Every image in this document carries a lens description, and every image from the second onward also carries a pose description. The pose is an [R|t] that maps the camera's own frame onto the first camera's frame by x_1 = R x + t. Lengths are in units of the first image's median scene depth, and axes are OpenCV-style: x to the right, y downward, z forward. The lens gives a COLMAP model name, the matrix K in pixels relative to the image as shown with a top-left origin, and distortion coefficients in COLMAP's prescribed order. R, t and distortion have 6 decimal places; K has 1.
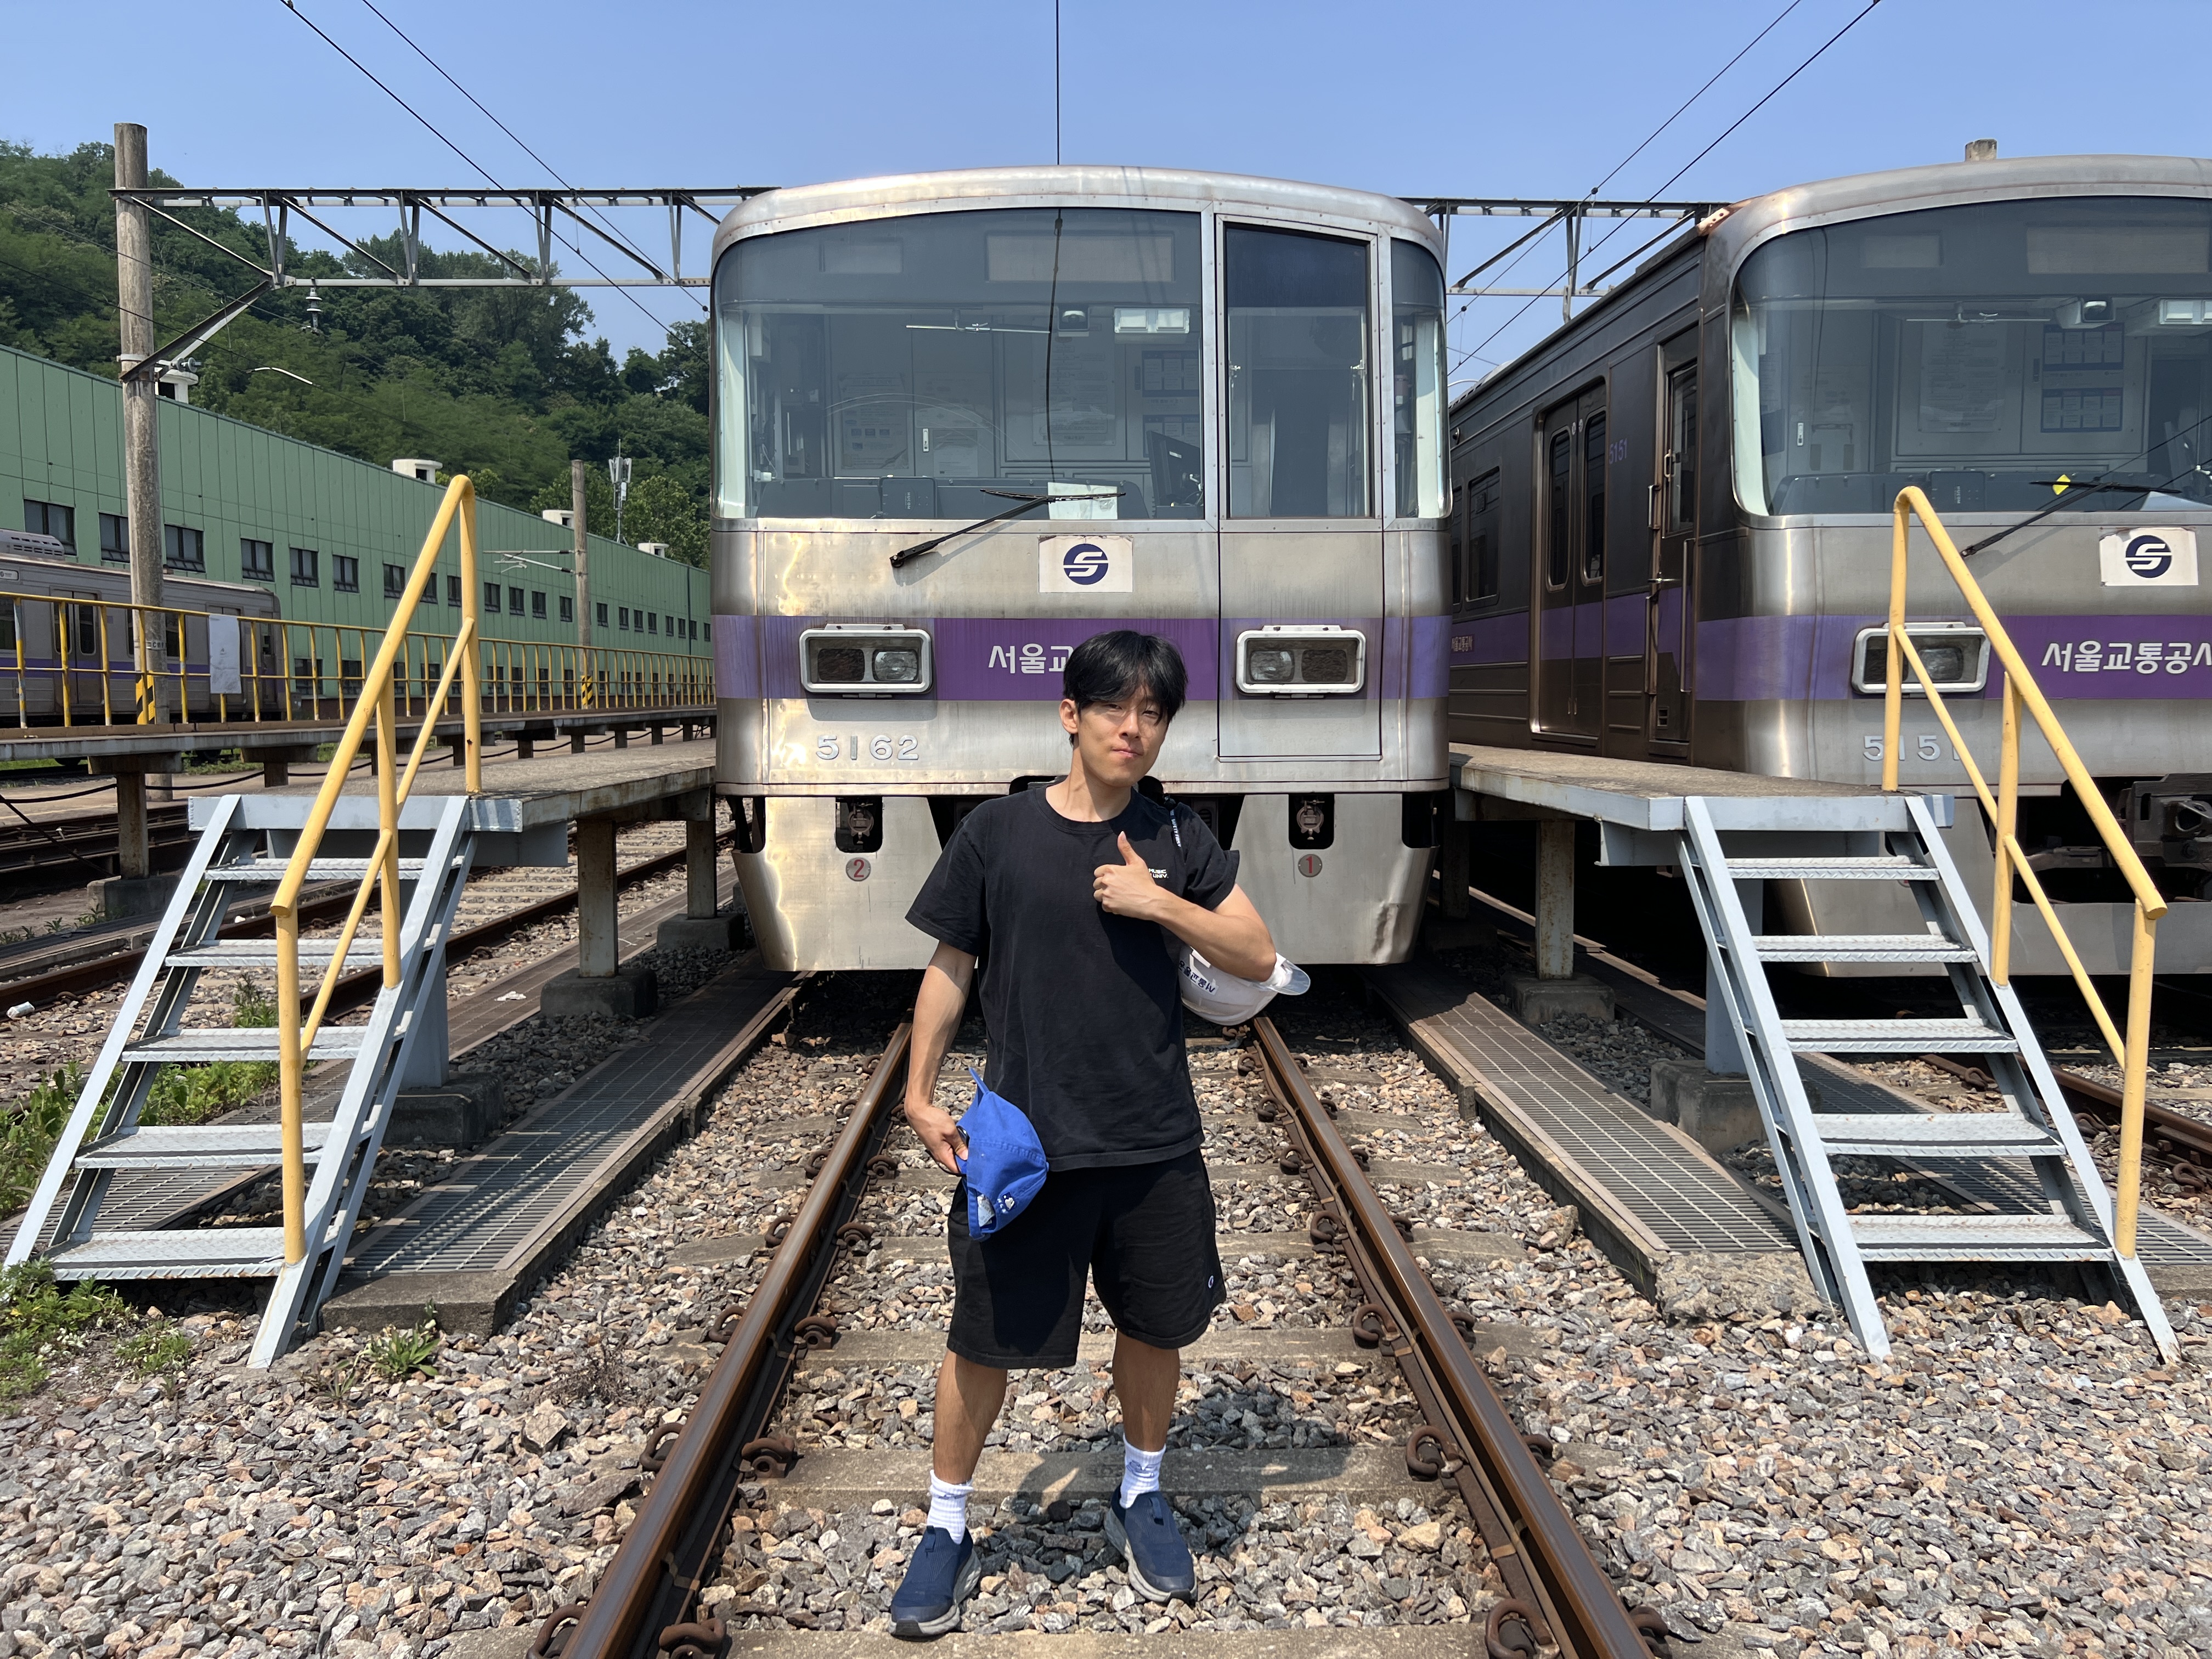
lens RADIAL K [[1687.3, 0, 1106.0], [0, 1687.3, 800.1], [0, 0, 1]] dist [0.103204, -0.169244]
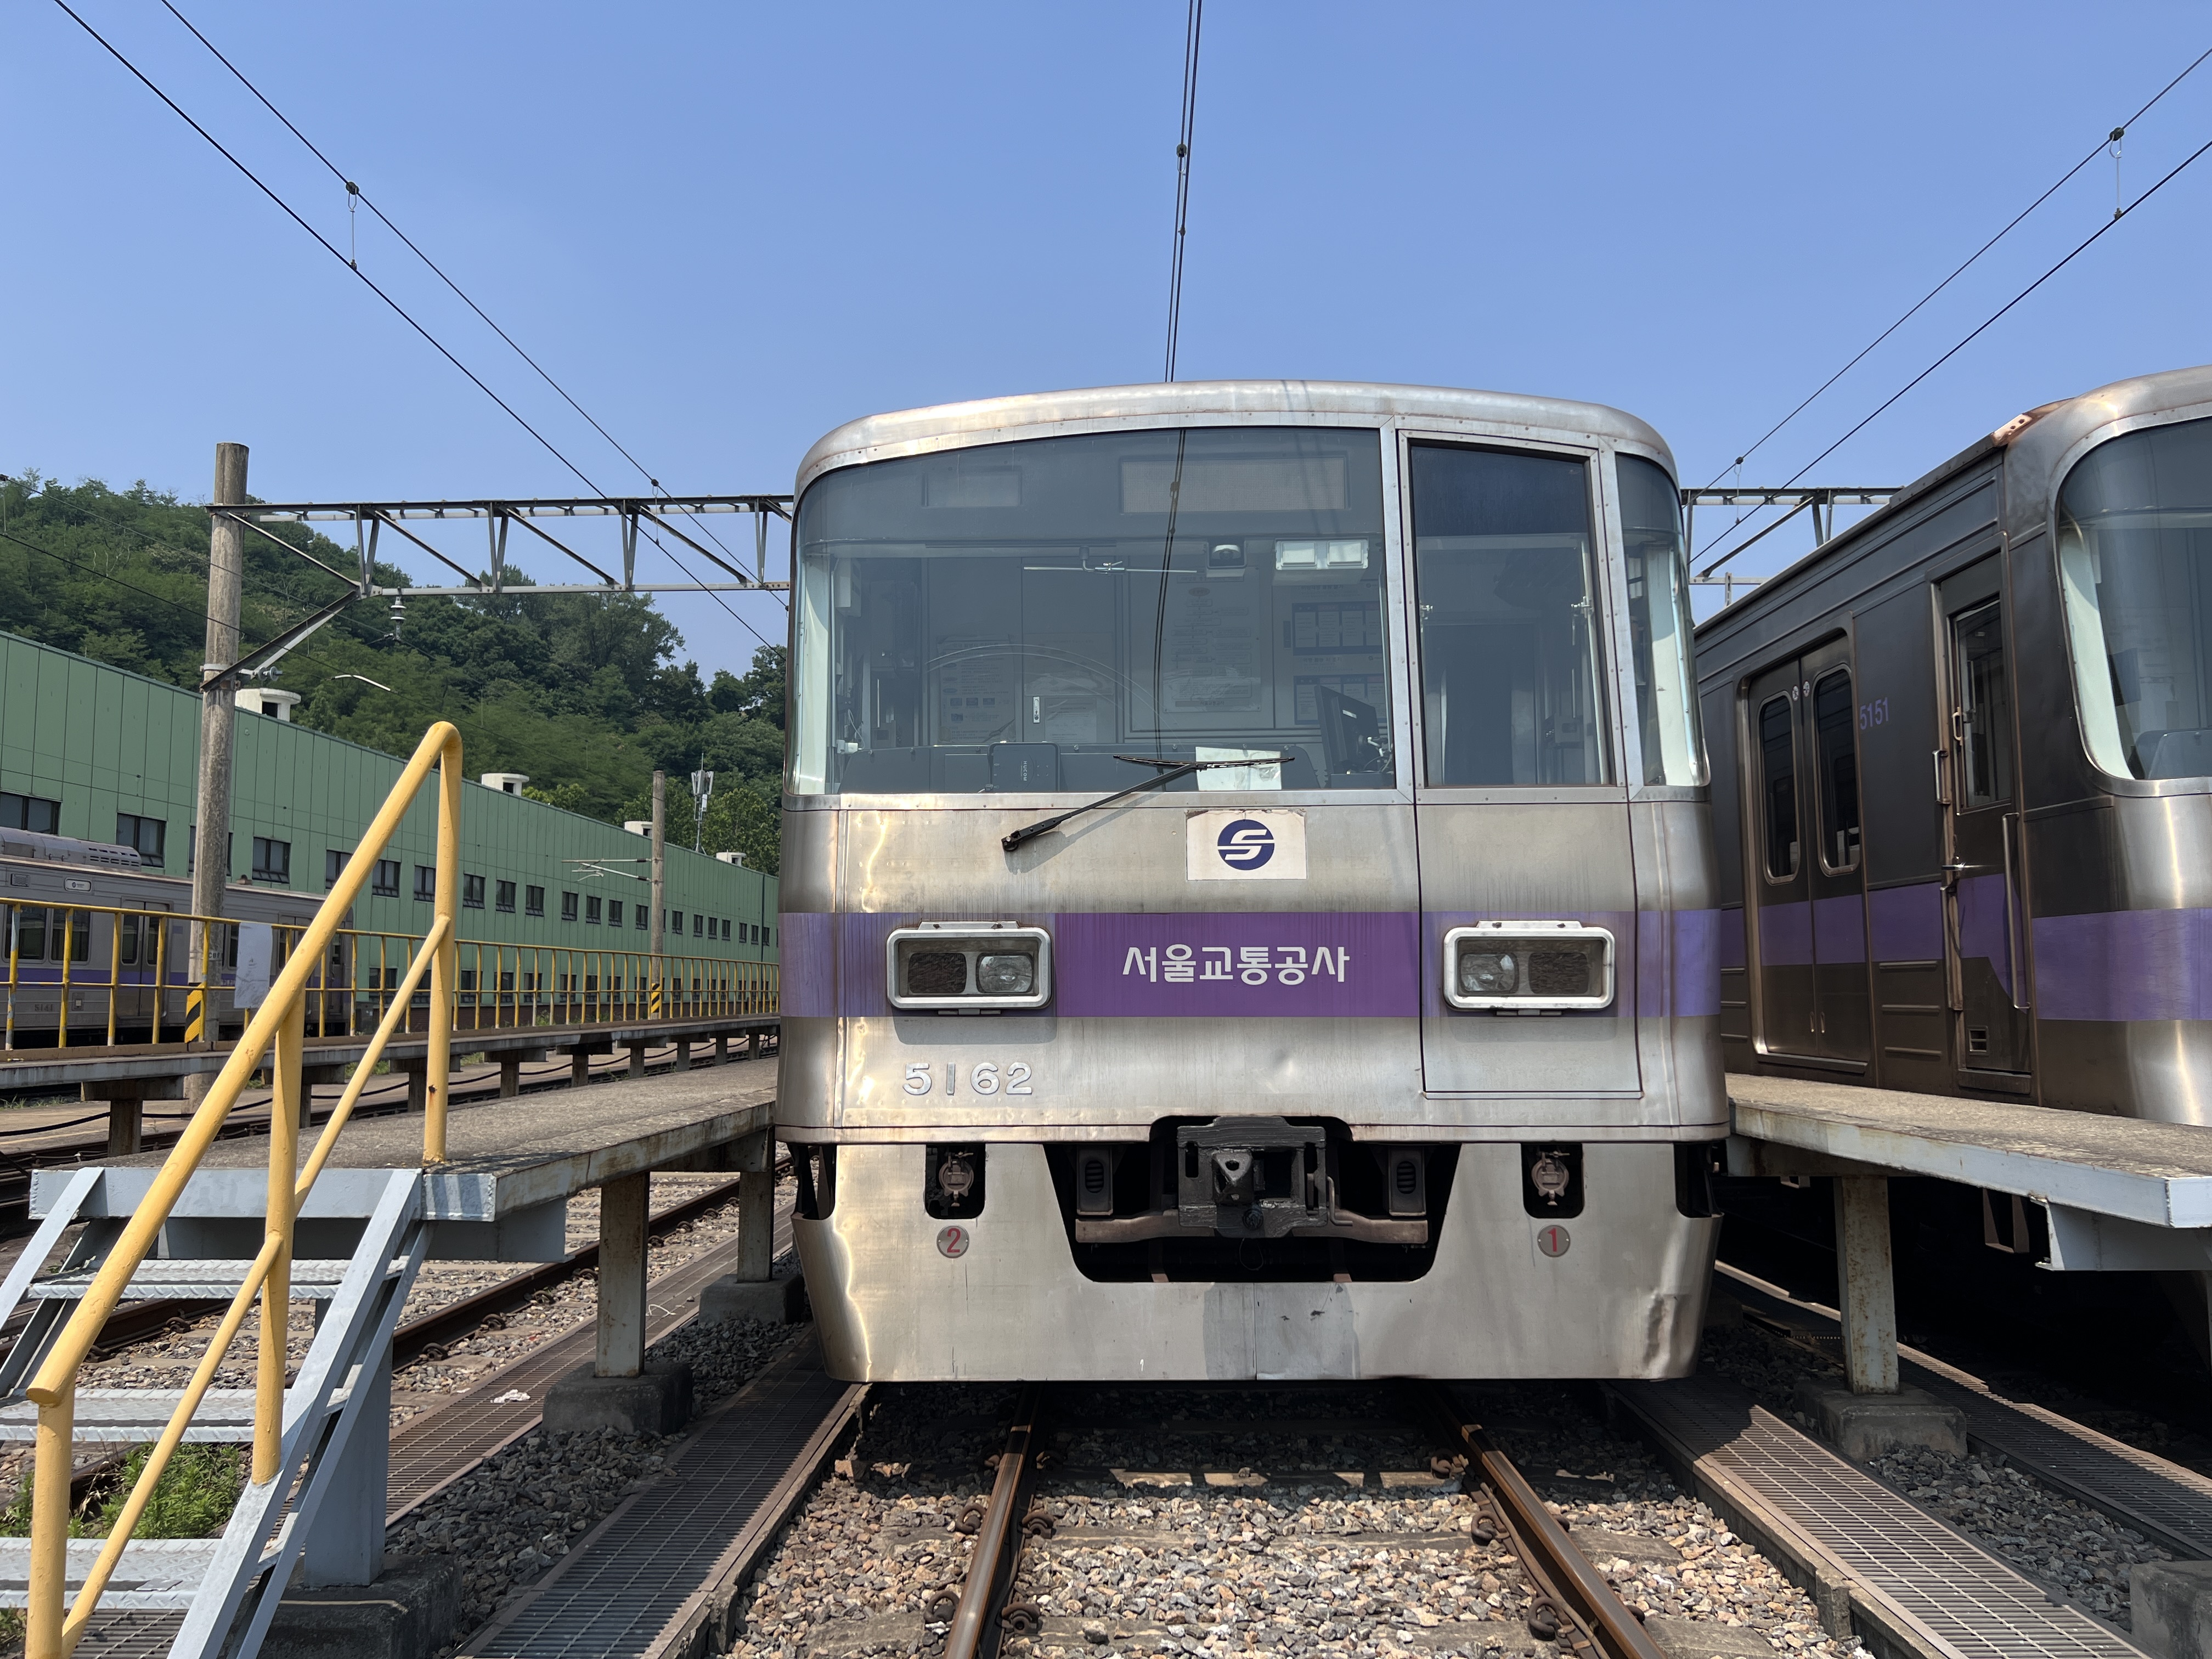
lens RADIAL K [[1687.0, 0, 1099.7], [0, 1687.0, 791.4], [0, 0, 1]] dist [0.103081, -0.168978]
pose [[0.999064, -0.007640, -0.042574, -0.046644], [-0.000294, 0.983055, -0.183312, -0.018506], [0.043253, 0.183153, 0.982132, 0.210989]]
